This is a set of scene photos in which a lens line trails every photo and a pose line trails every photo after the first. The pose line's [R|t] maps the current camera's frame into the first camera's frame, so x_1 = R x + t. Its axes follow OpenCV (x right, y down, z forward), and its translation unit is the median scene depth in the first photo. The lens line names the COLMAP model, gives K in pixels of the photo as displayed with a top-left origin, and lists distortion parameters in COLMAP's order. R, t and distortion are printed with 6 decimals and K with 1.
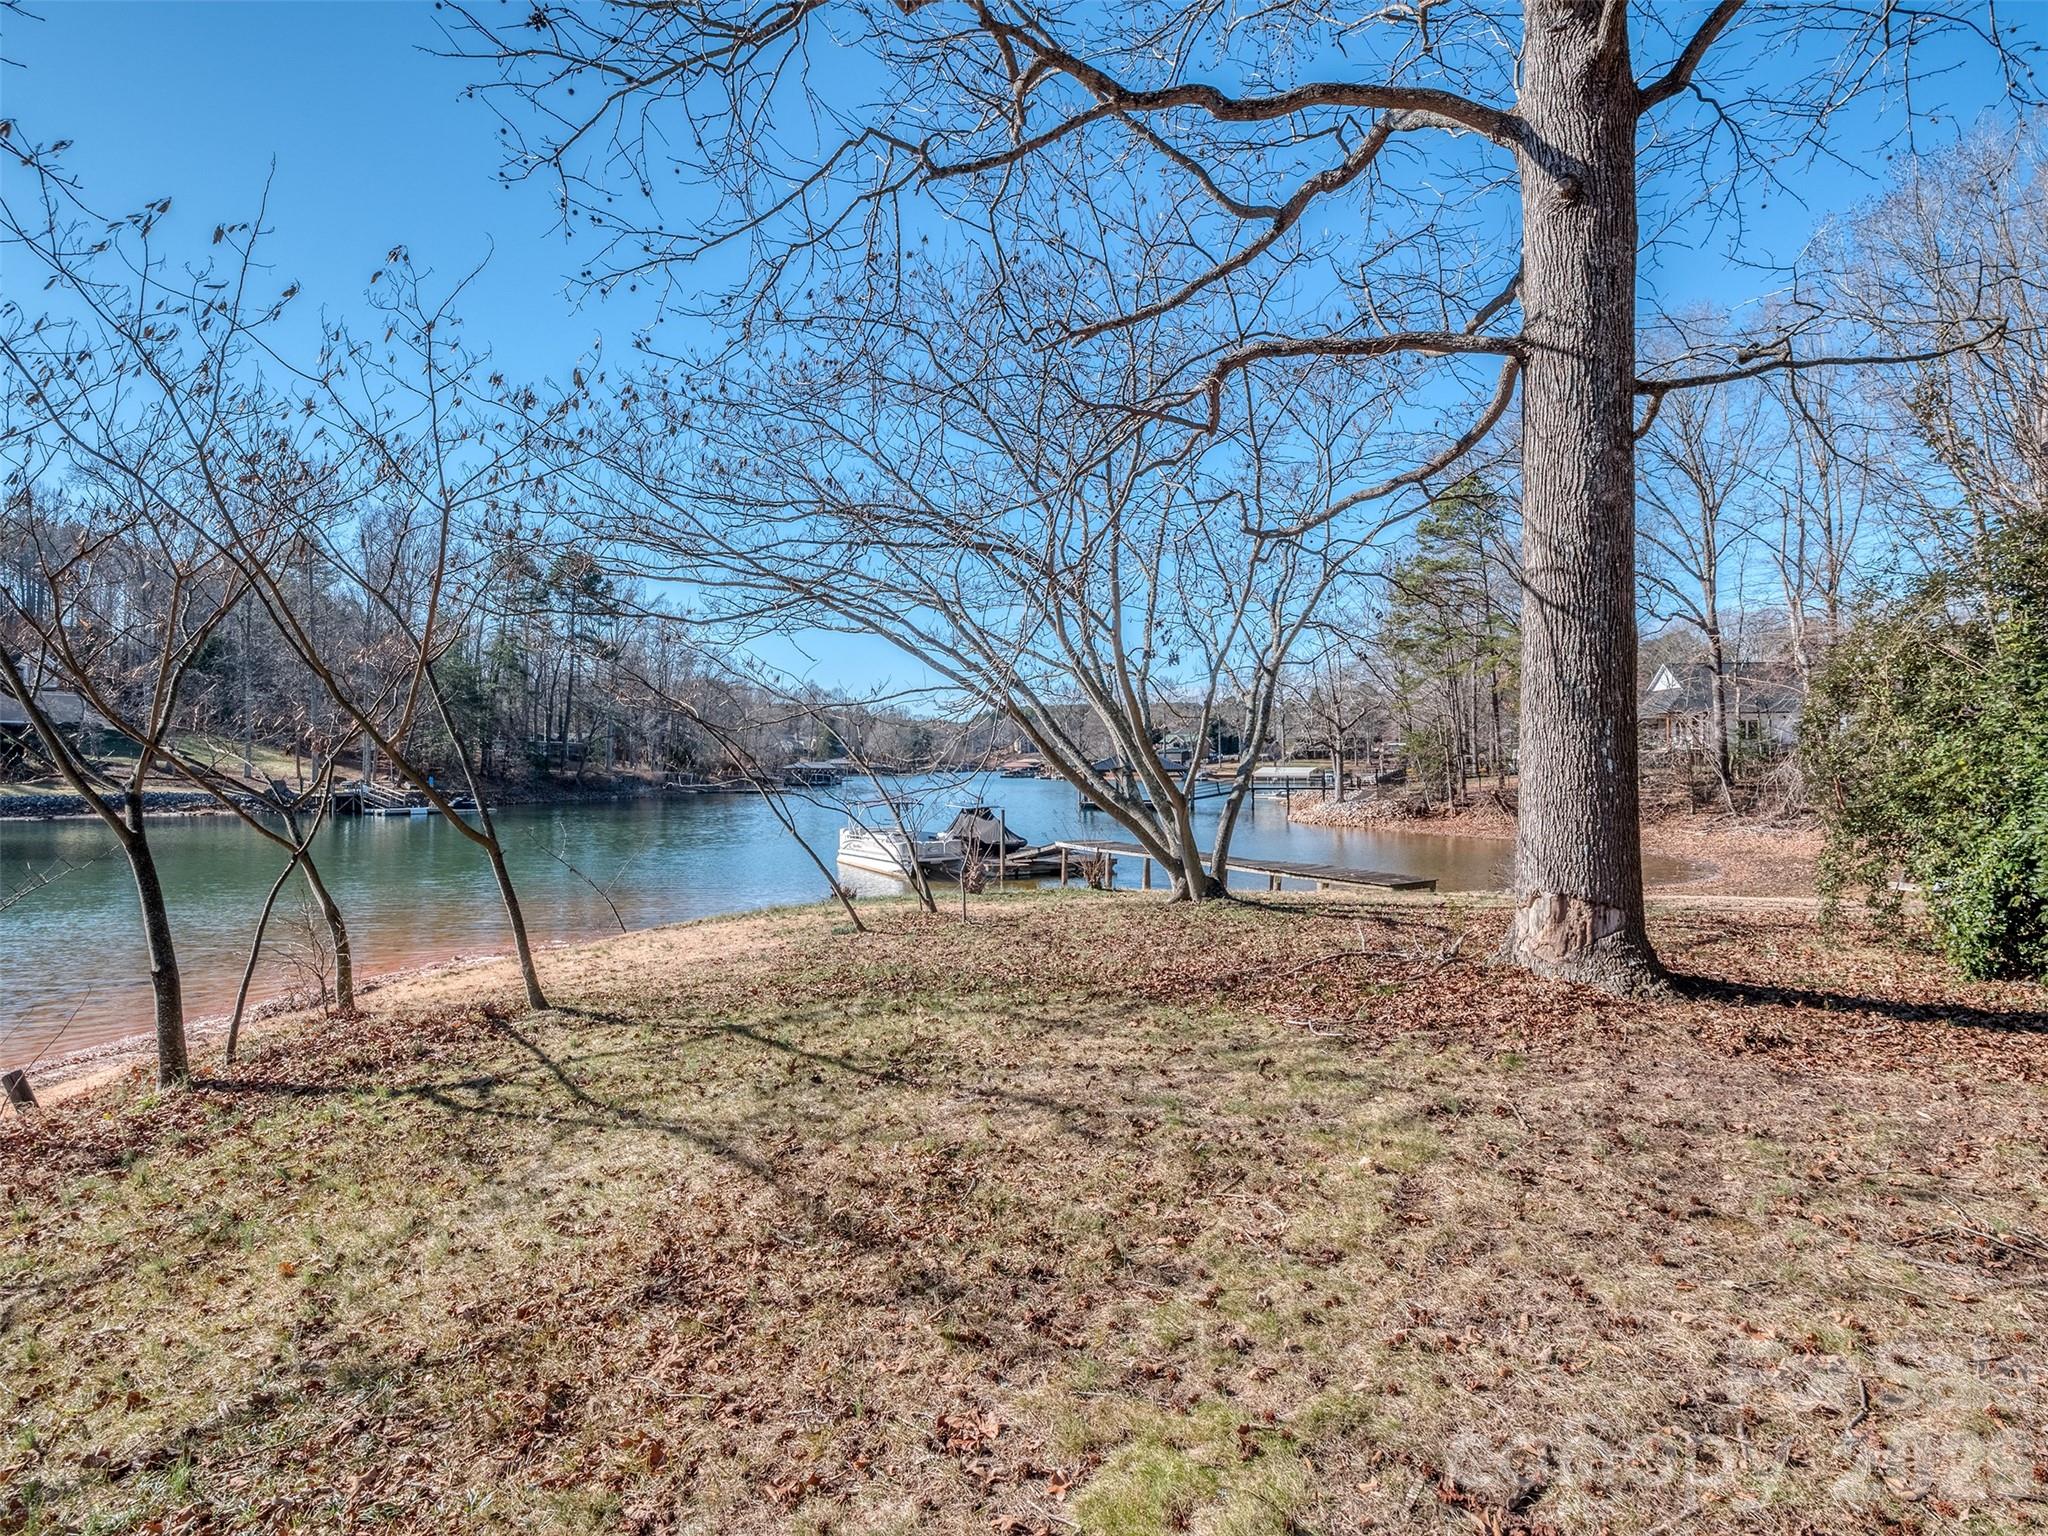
lens RADIAL K [[1018.5, 0, 1025.6], [0, 1018.5, 764.2], [0, 0, 1]] dist [-0.005664, -0.002063]
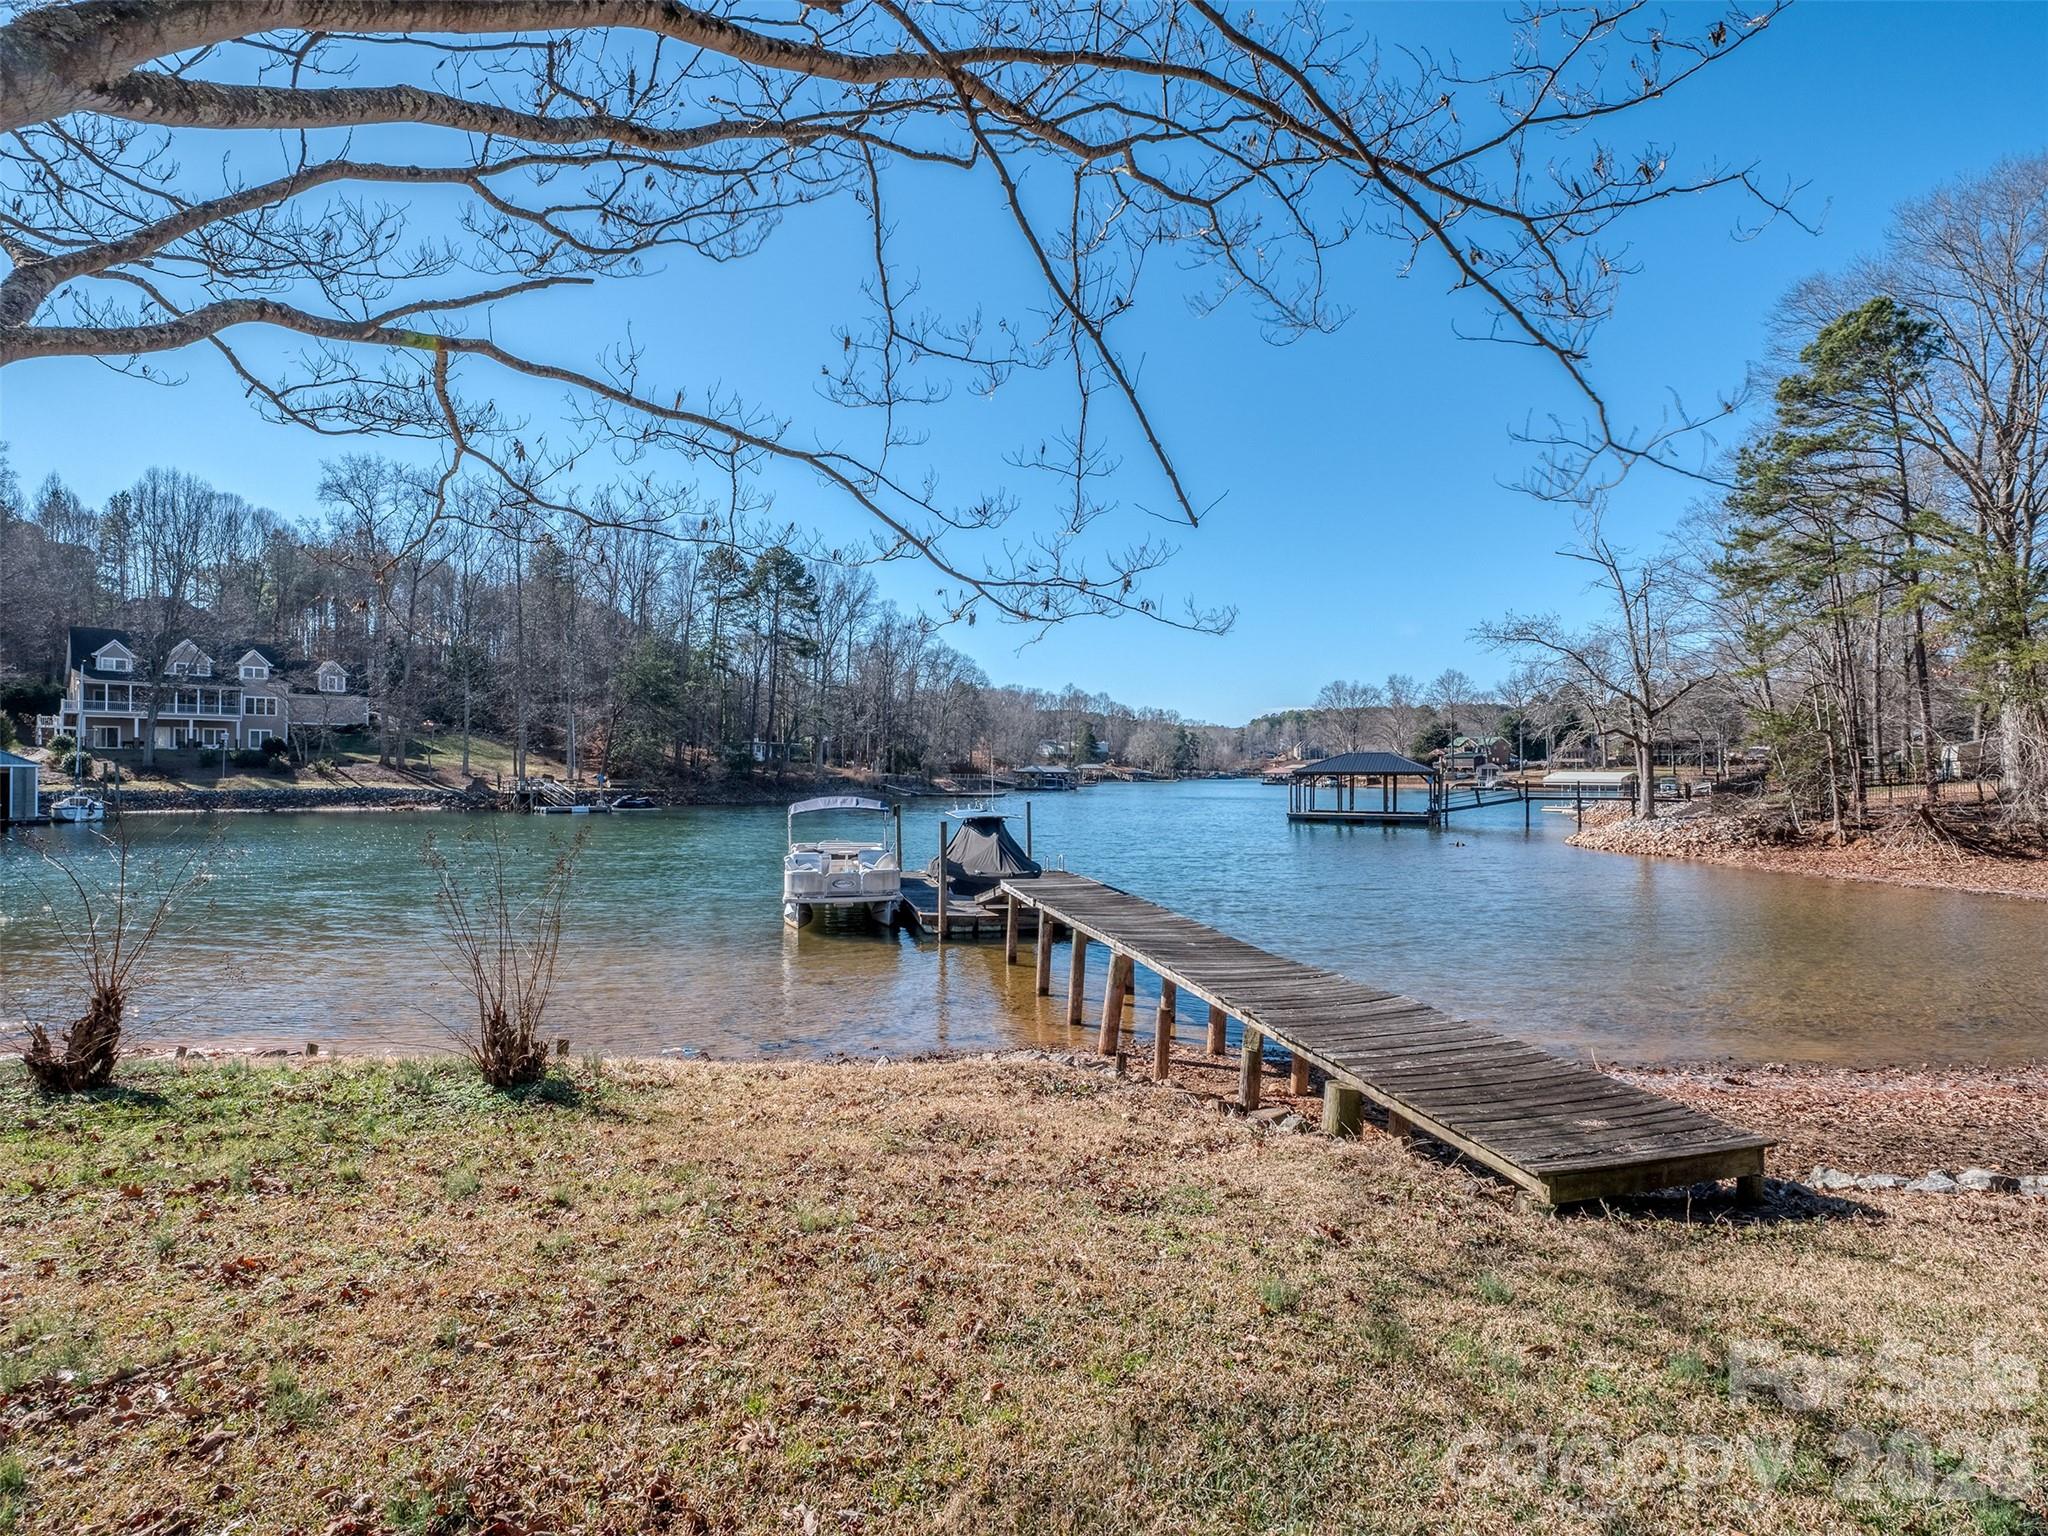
lens RADIAL K [[1018.5, 0, 1025.6], [0, 1018.5, 766.4], [0, 0, 1]] dist [-0.005664, -0.002063]
pose [[0.960762, 0.004875, -0.277332, 0.089278], [-0.006255, 0.999972, -0.004089, 0.006908], [0.277304, 0.005664, 0.960765, 0.210859]]
